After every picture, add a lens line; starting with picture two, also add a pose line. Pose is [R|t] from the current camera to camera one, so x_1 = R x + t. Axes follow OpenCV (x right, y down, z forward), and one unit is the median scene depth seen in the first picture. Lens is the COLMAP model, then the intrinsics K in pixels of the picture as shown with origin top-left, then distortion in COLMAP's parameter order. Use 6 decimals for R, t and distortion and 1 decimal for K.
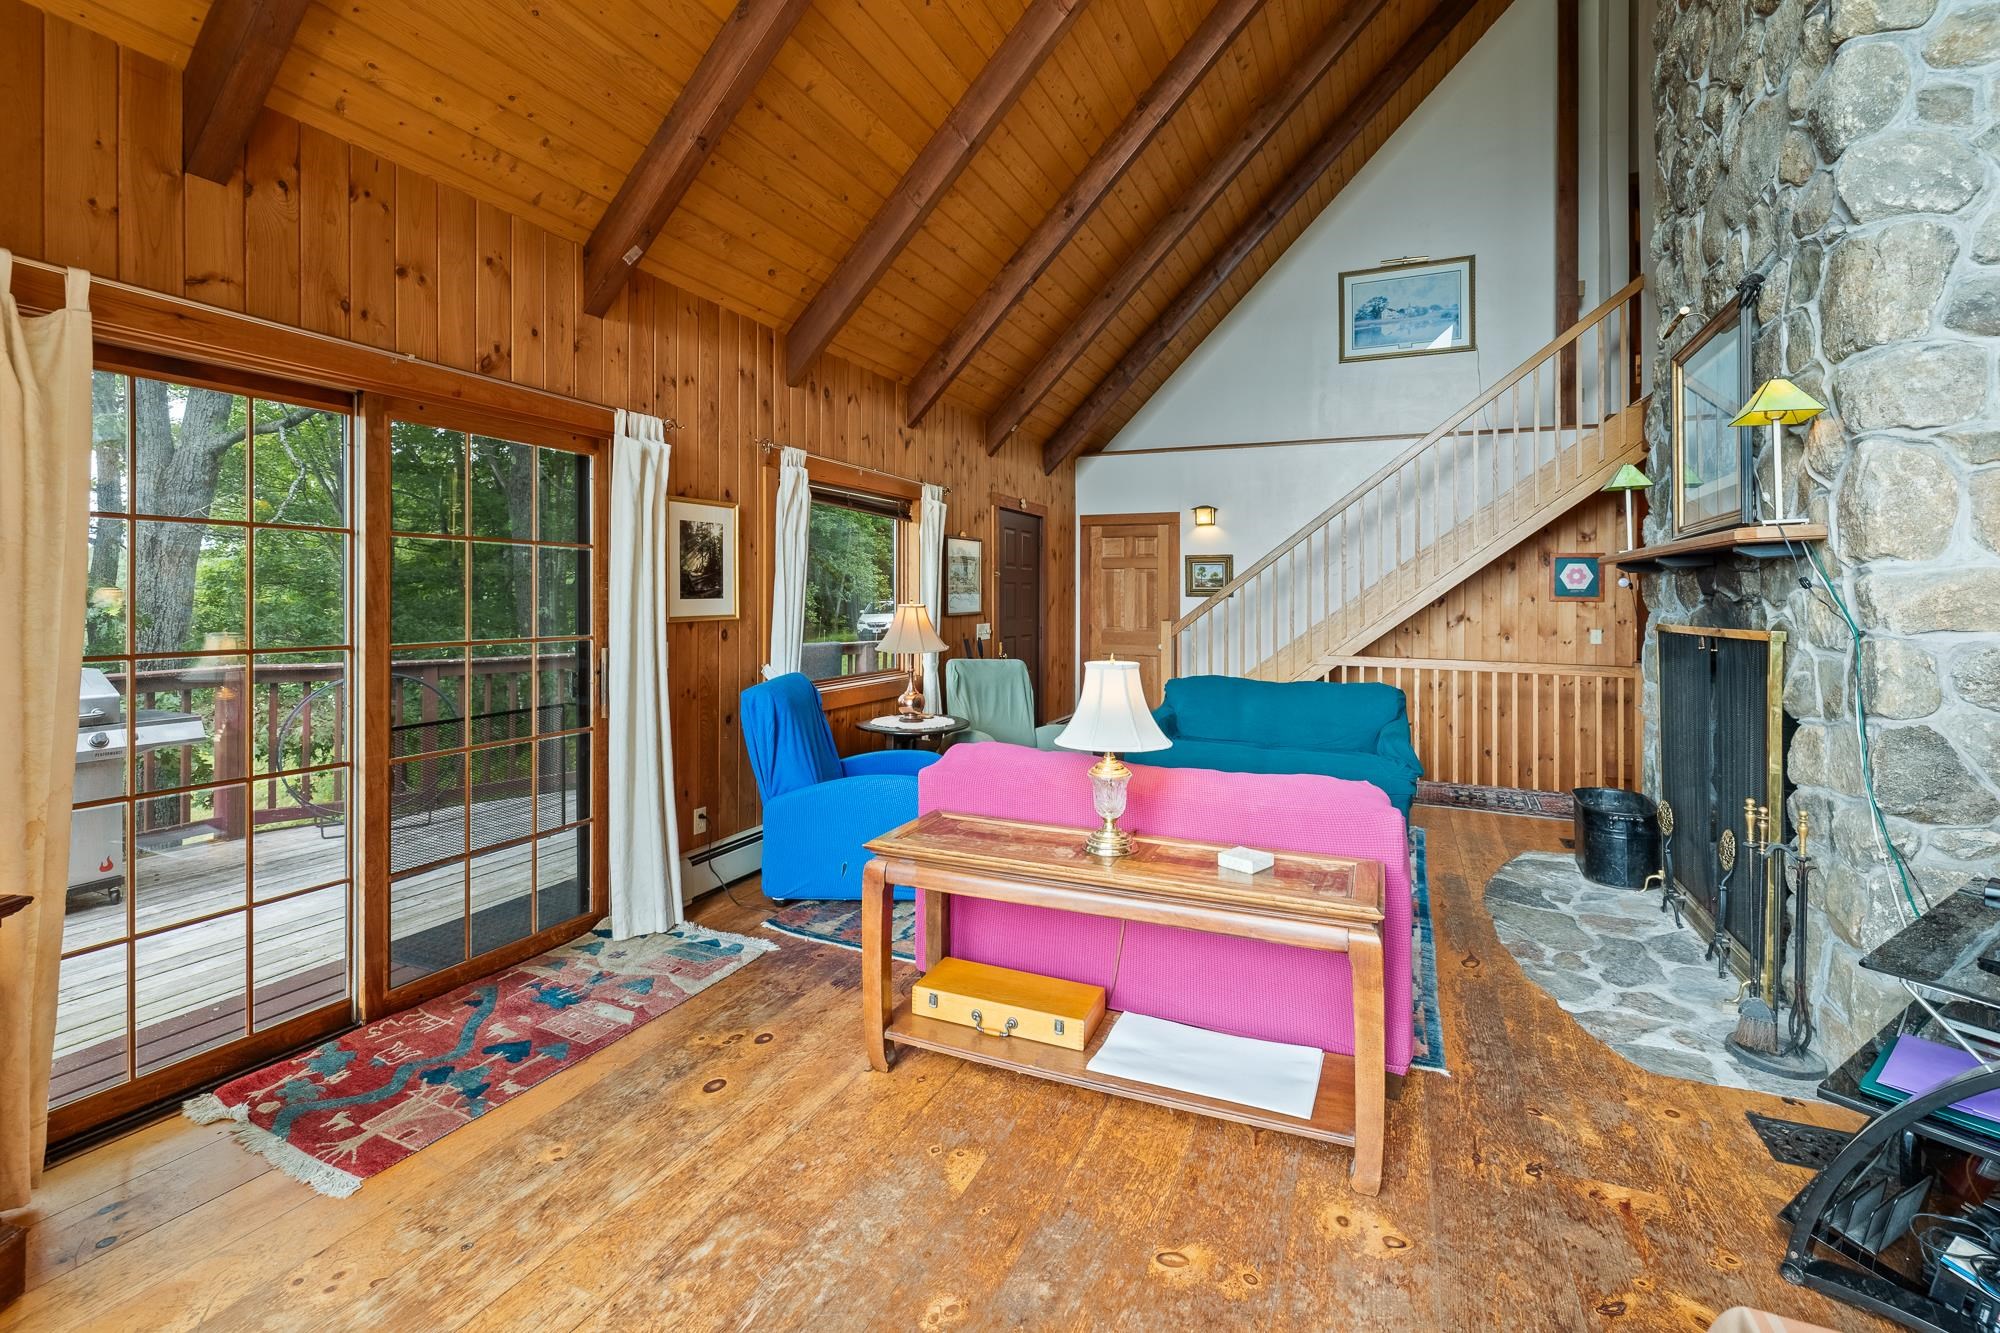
lens RADIAL K [[878.8, 0, 1010.0], [0, 878.8, 587.6], [0, 0, 1]] dist [0.008524, 0.000194]
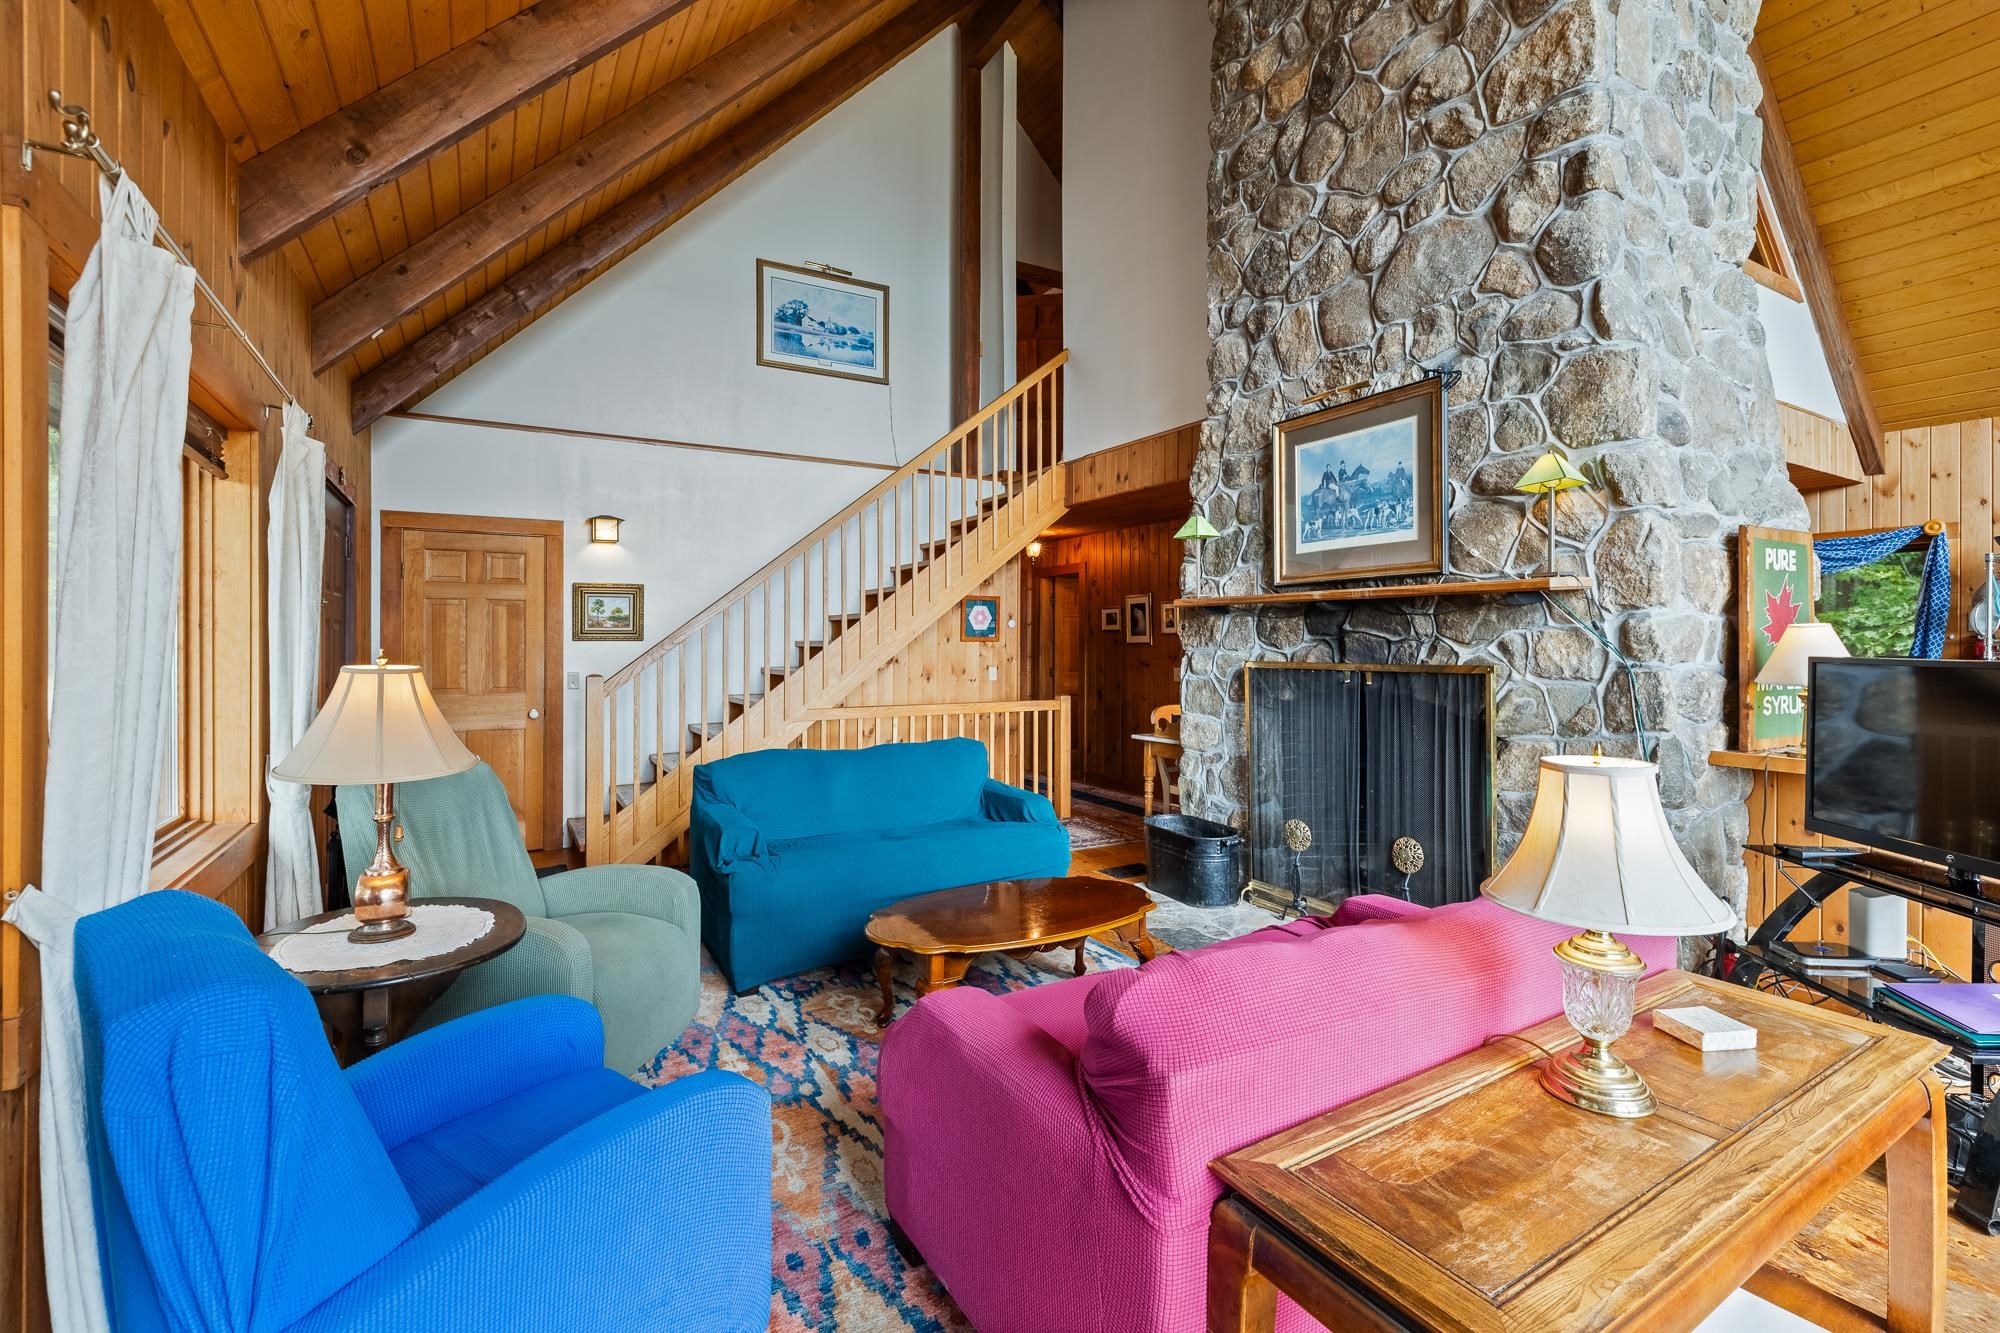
lens RADIAL K [[878.8, 0, 1004.0], [0, 878.8, 634.1], [0, 0, 1]] dist [0.008524, 0.000194]
pose [[0.584384, -0.005024, 0.811462, -0.203811], [-0.000704, 0.999977, 0.006698, -0.000242], [-0.811477, -0.004486, 0.584367, 0.350361]]
